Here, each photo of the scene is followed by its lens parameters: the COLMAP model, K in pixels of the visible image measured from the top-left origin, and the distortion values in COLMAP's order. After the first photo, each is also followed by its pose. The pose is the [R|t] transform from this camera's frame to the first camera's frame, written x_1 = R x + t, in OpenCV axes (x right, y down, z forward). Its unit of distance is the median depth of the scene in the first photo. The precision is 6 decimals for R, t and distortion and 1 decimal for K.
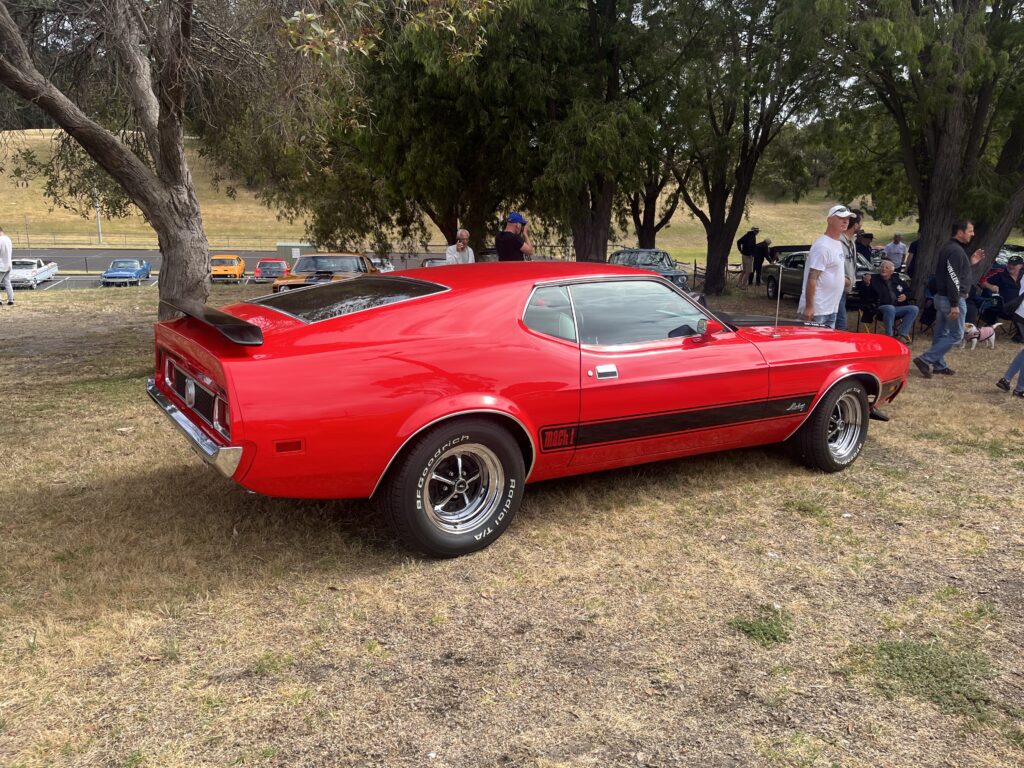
lens RADIAL K [[763.6, 0, 513.8], [0, 763.6, 381.8], [0, 0, 1]] dist [0.055992, -0.083800]
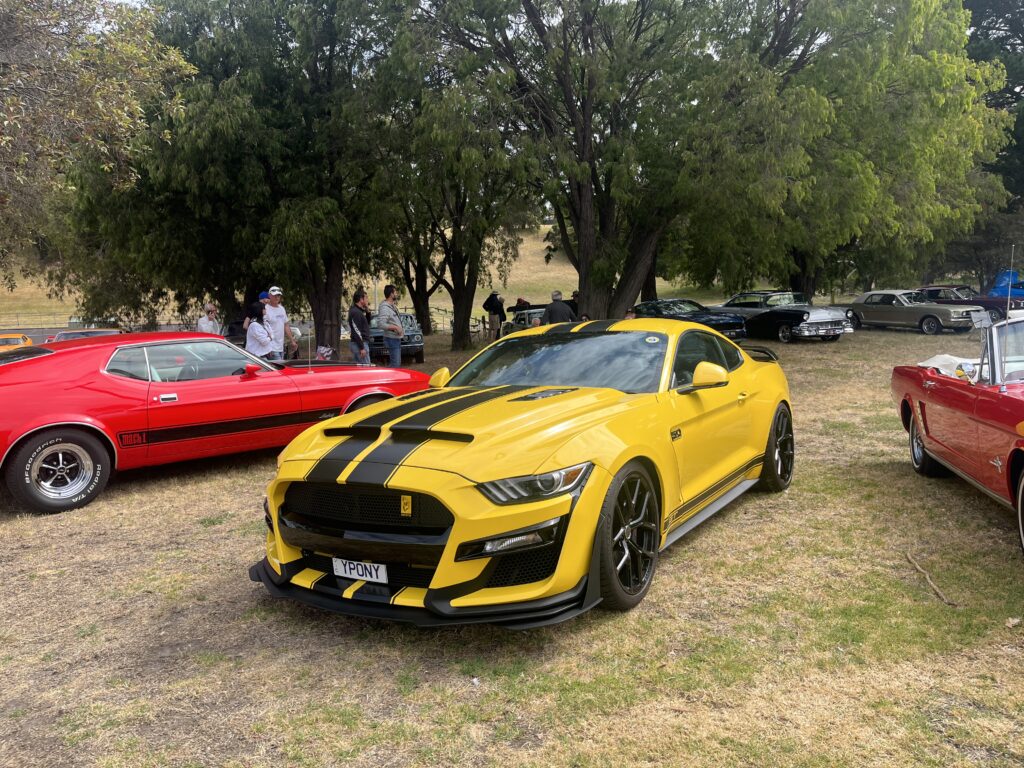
lens RADIAL K [[763.6, 0, 513.8], [0, 763.6, 381.8], [0, 0, 1]] dist [0.055992, -0.083800]
pose [[0.976859, -0.059106, 0.205557, 0.171900], [0.075133, 0.994639, -0.071053, 0.042690], [-0.200255, 0.084853, 0.976062, -0.261112]]
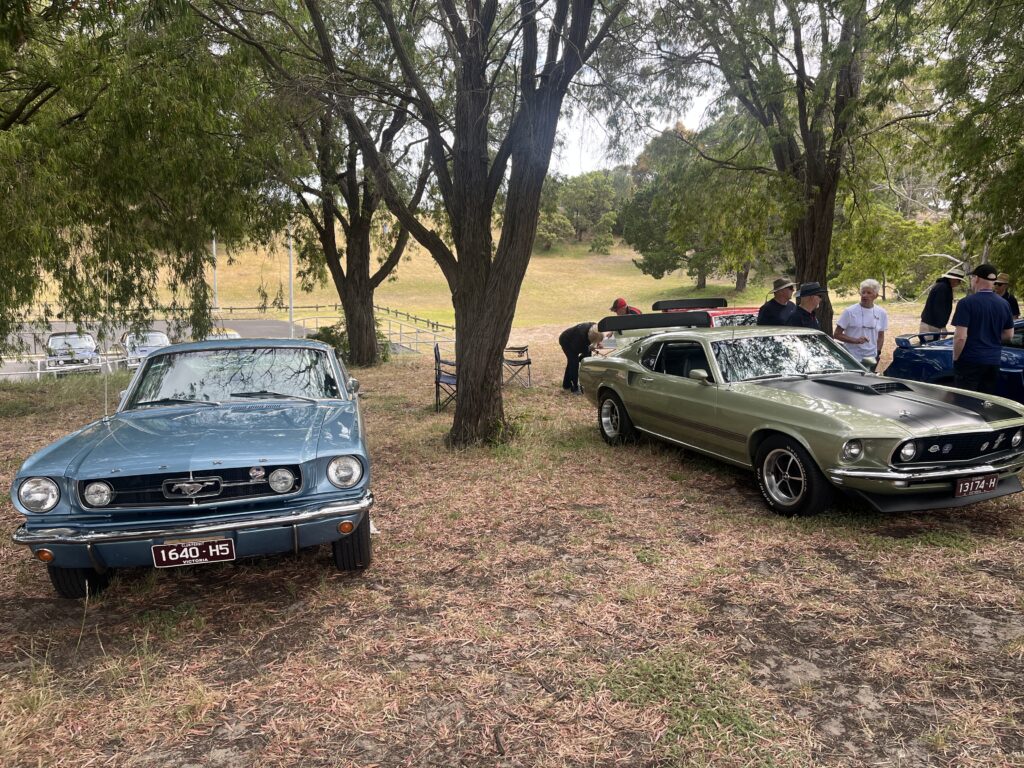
lens RADIAL K [[763.6, 0, 513.8], [0, 763.6, 381.8], [0, 0, 1]] dist [0.055992, -0.083800]
pose [[0.957156, -0.049454, 0.285318, 0.299027], [0.070356, 0.995500, -0.063473, -0.210831], [-0.280895, 0.080827, 0.956329, 1.101147]]
